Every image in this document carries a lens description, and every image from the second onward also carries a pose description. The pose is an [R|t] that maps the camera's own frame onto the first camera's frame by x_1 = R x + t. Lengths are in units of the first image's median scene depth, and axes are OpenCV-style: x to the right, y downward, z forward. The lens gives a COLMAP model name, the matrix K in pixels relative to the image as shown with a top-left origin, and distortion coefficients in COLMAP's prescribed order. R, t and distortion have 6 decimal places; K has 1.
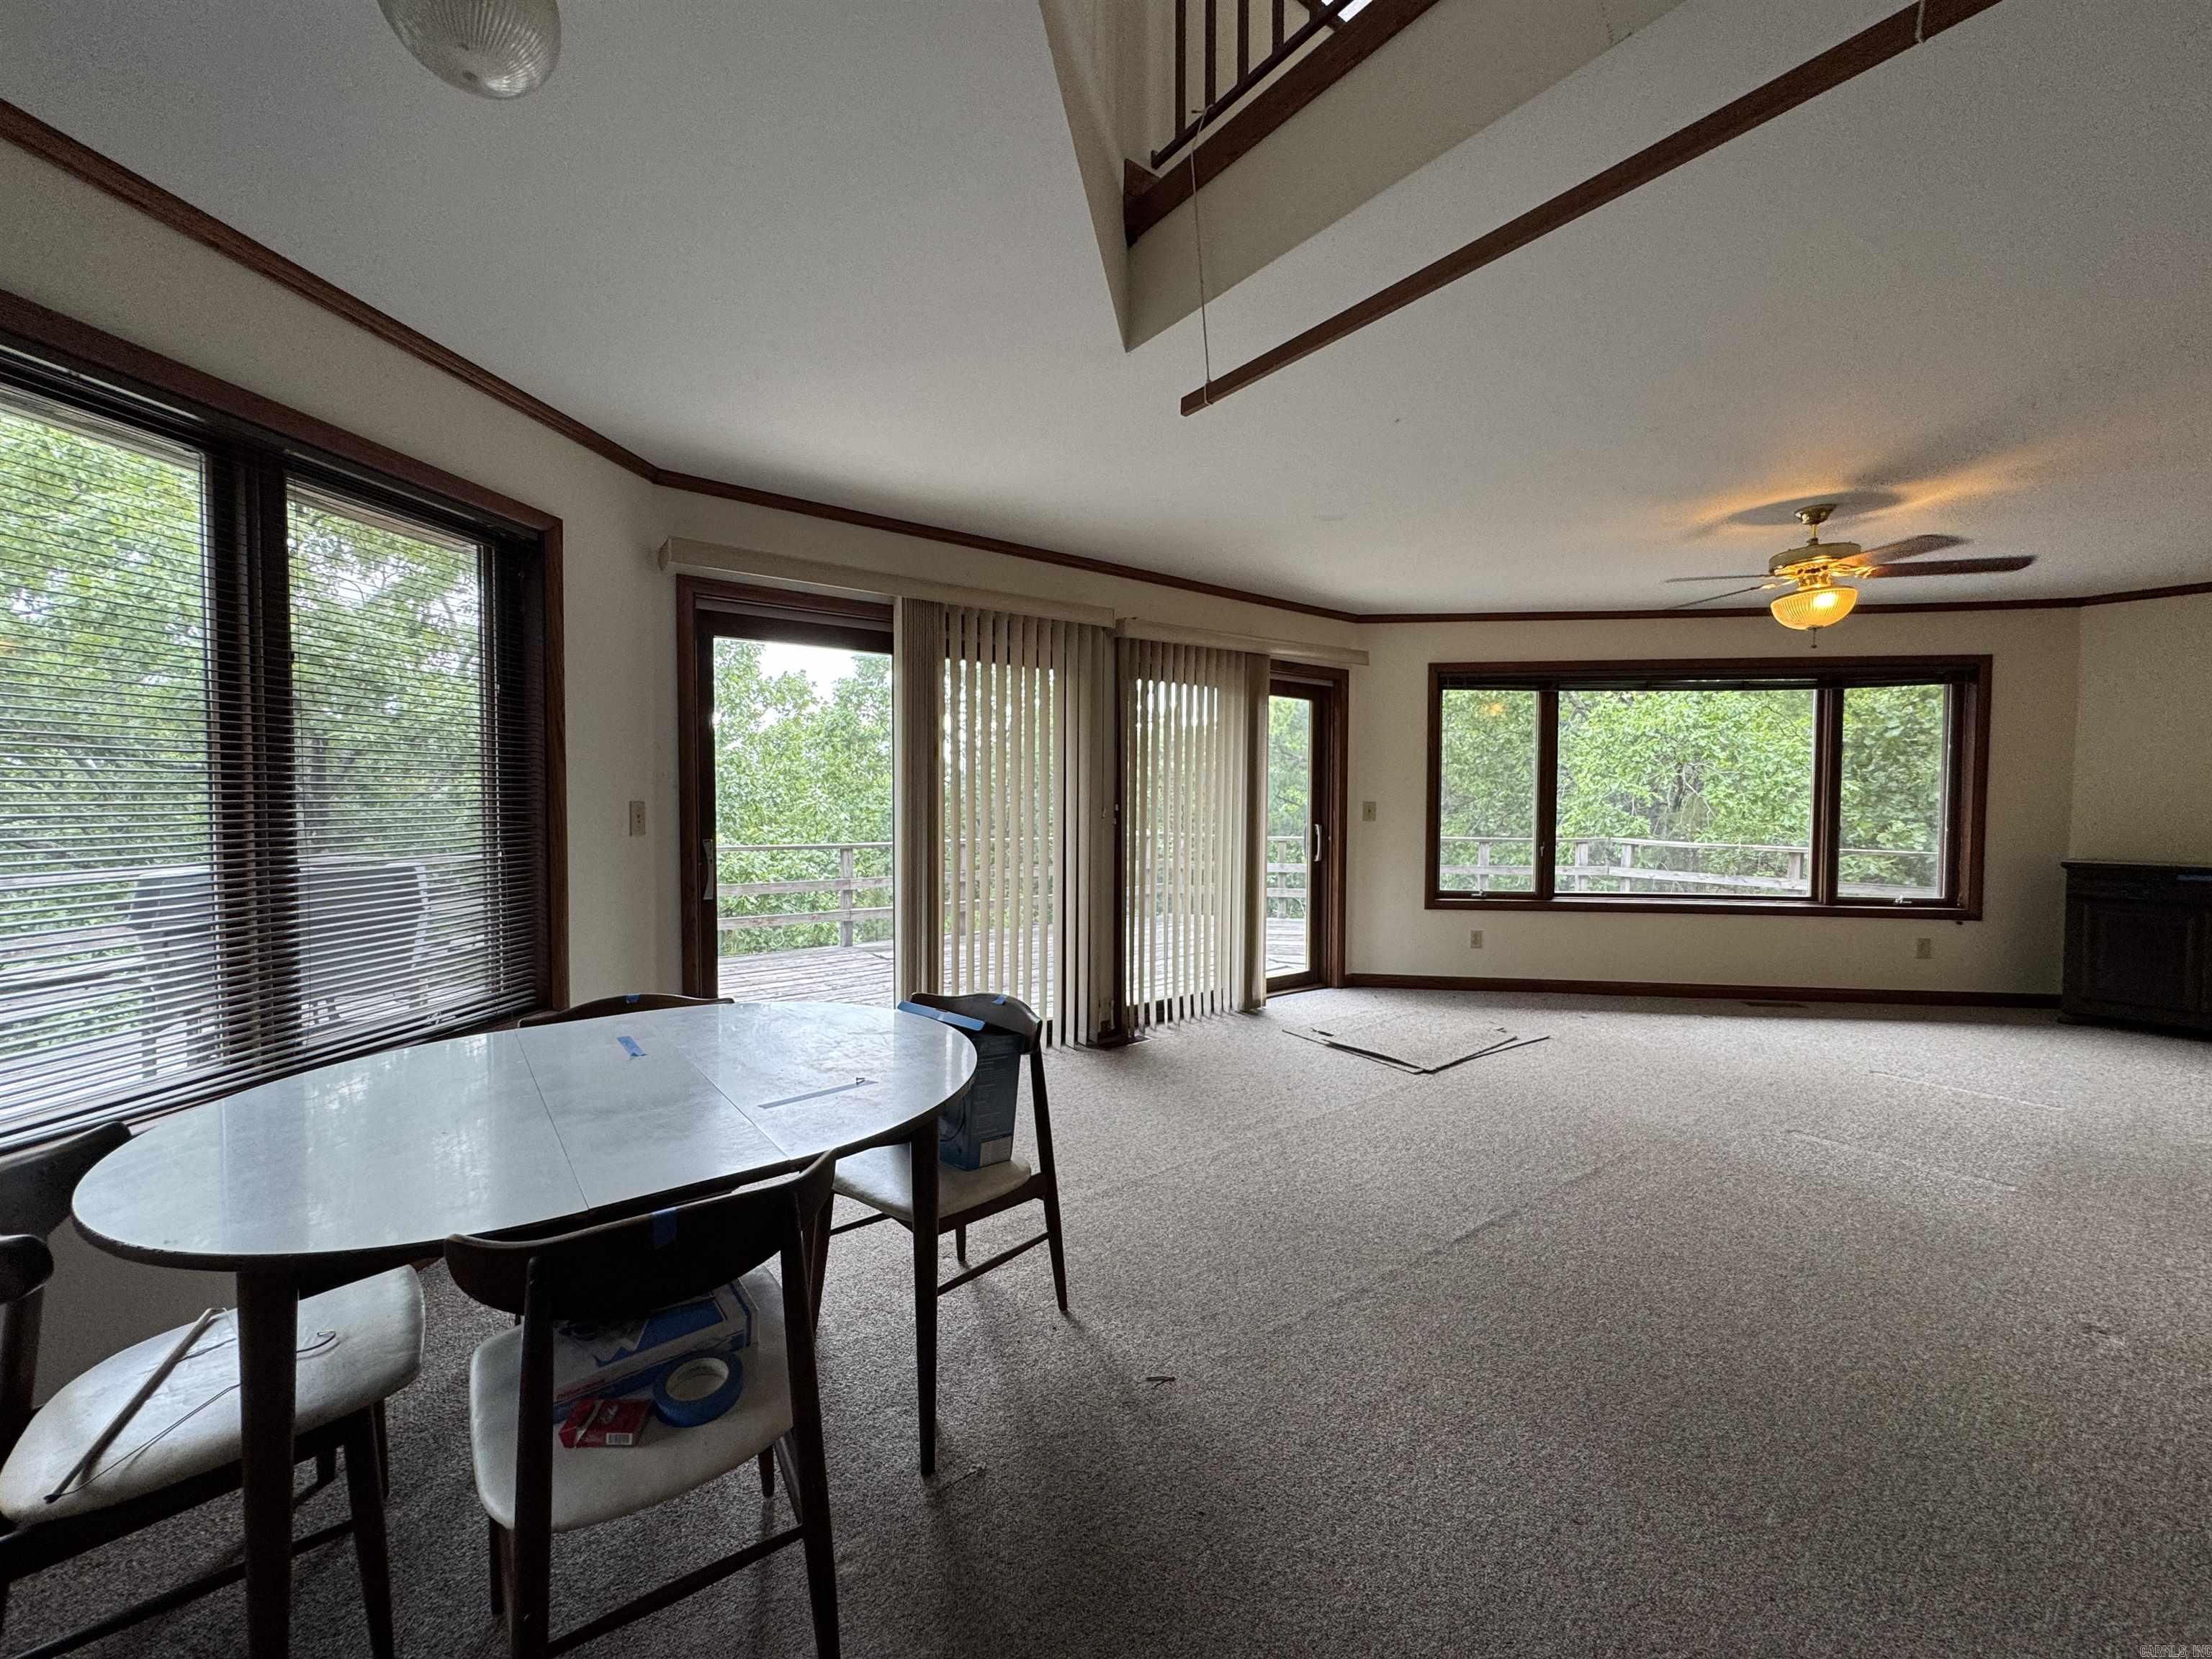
lens RADIAL K [[884.1, 0, 1109.1], [0, 884.1, 826.3], [0, 0, 1]] dist [-0.003723, 0.000597]
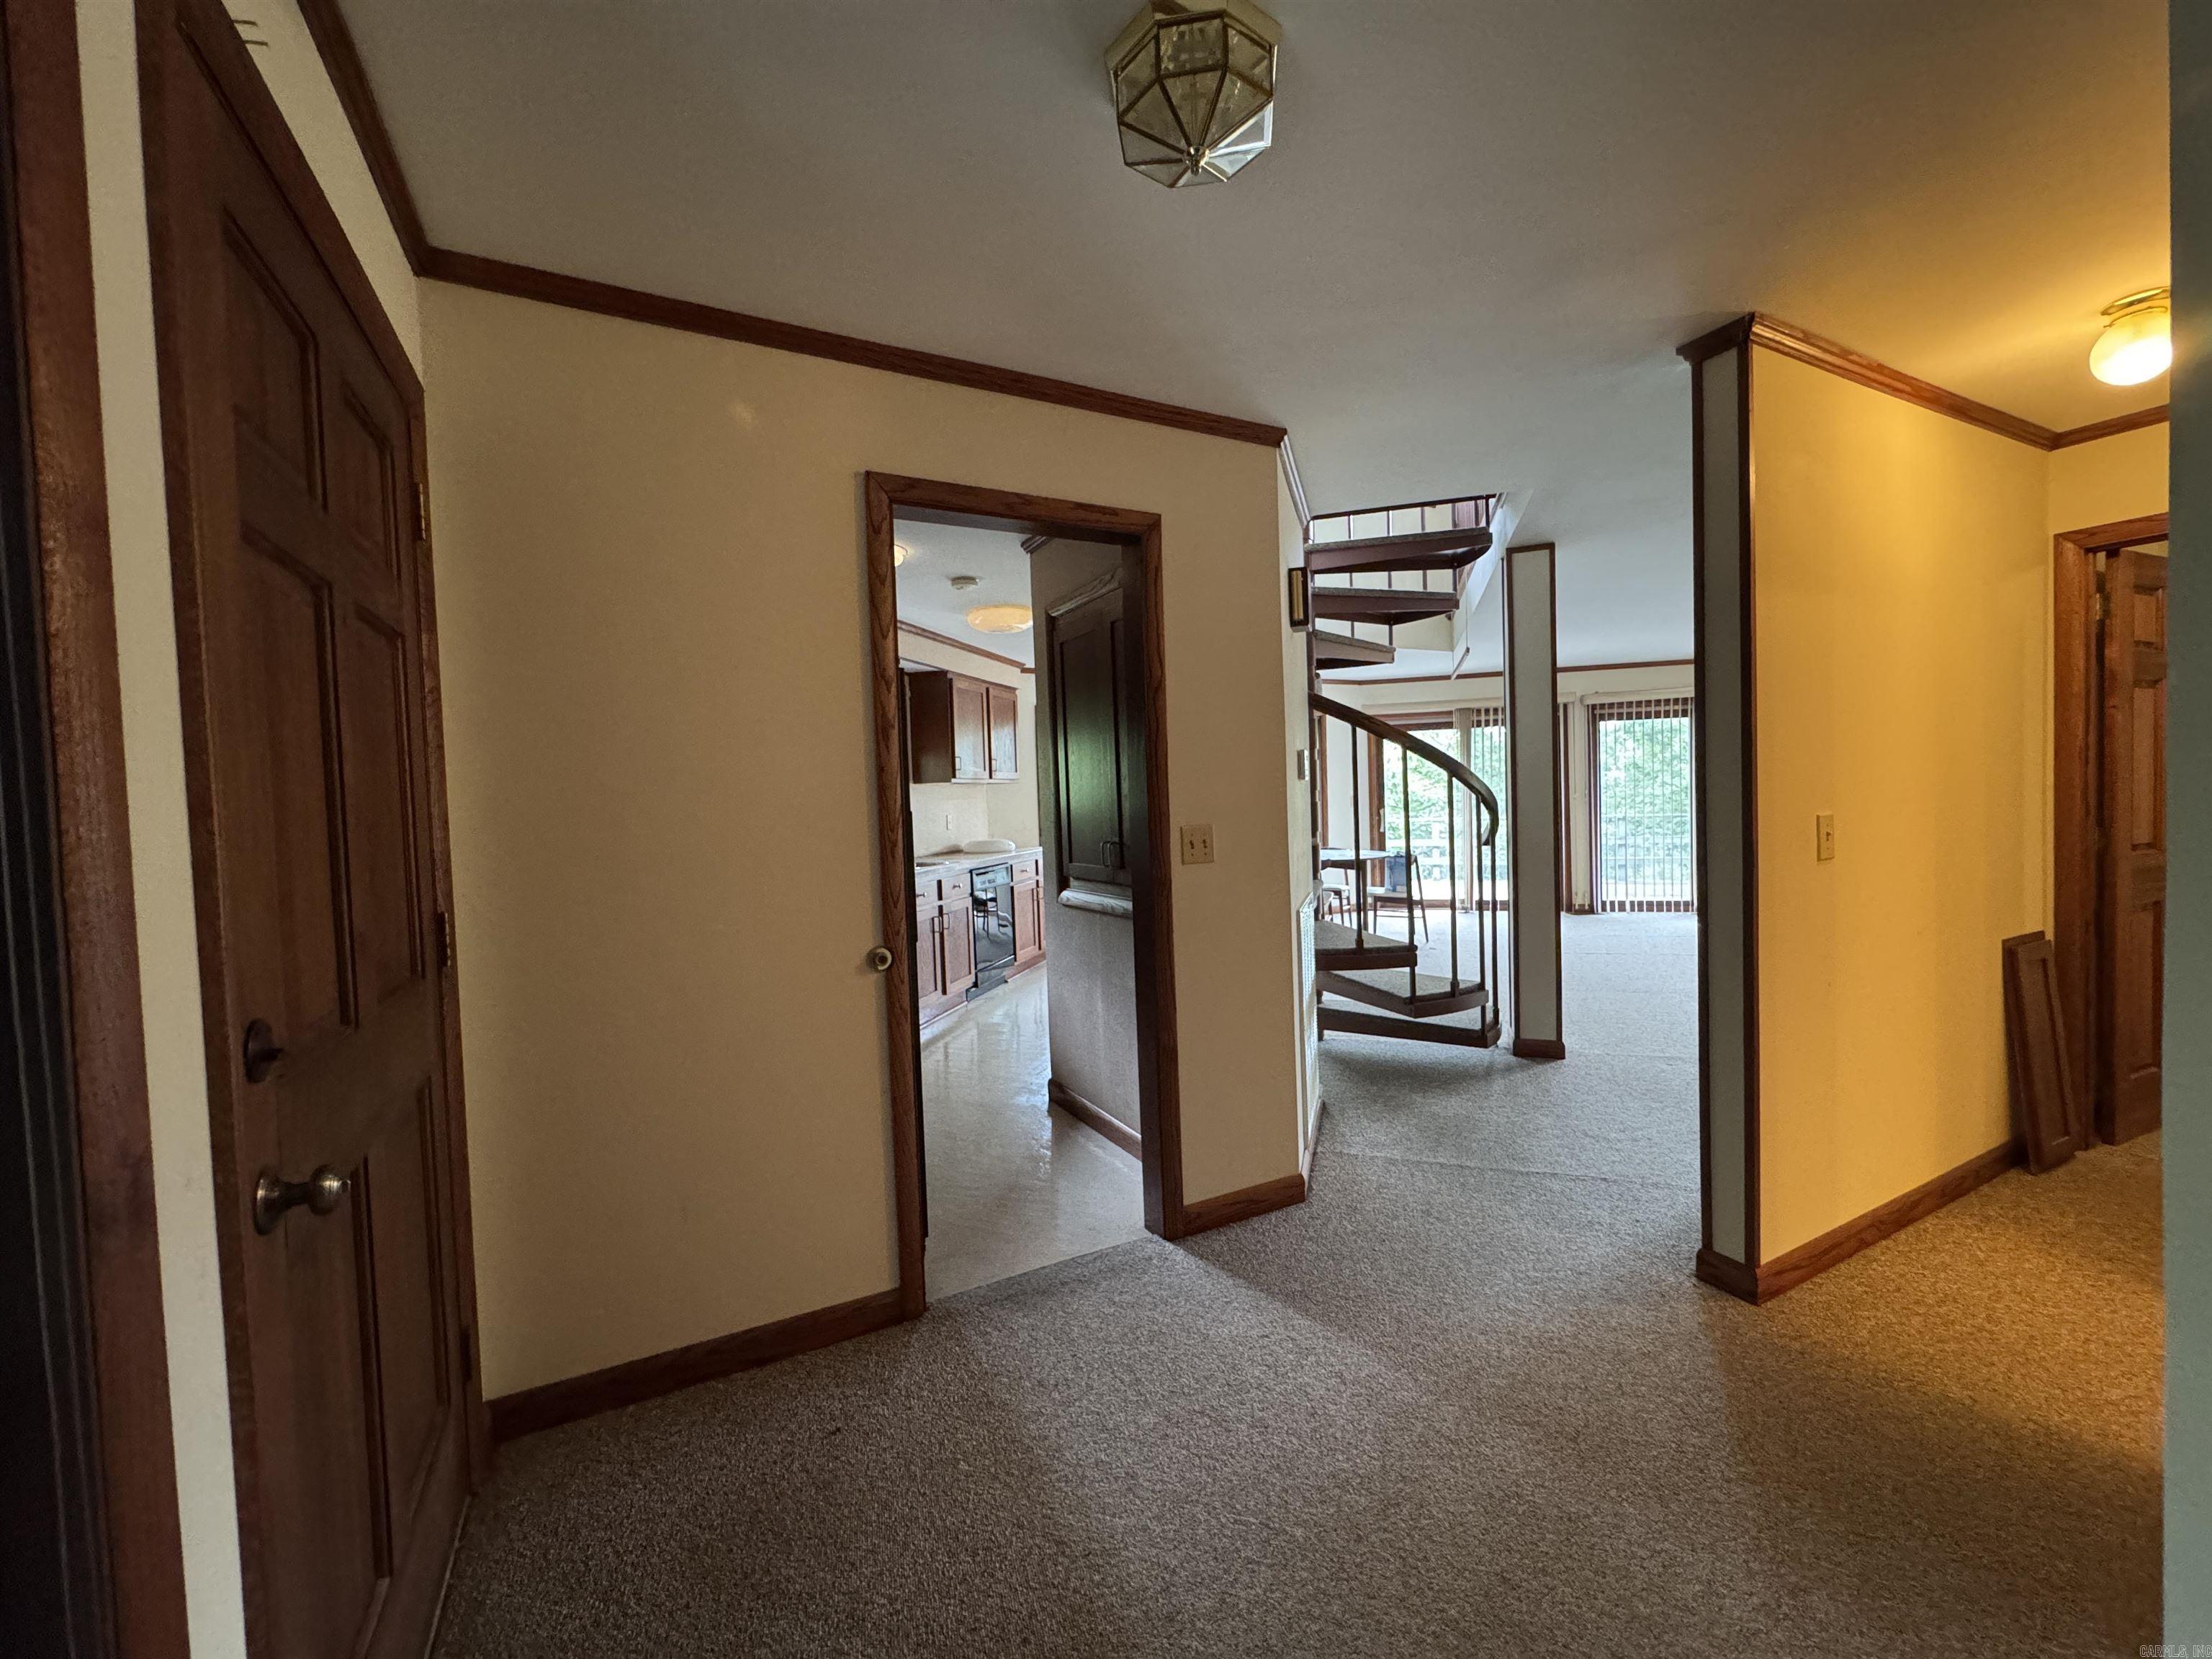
lens RADIAL K [[884.1, 0, 1105.7], [0, 884.1, 825.5], [0, 0, 1]] dist [-0.003723, 0.000597]
pose [[0.577678, 0.003971, -0.816255, 0.840675], [0.004879, 0.999954, 0.008317, 0.026061], [0.816250, -0.008787, 0.577631, -0.827564]]
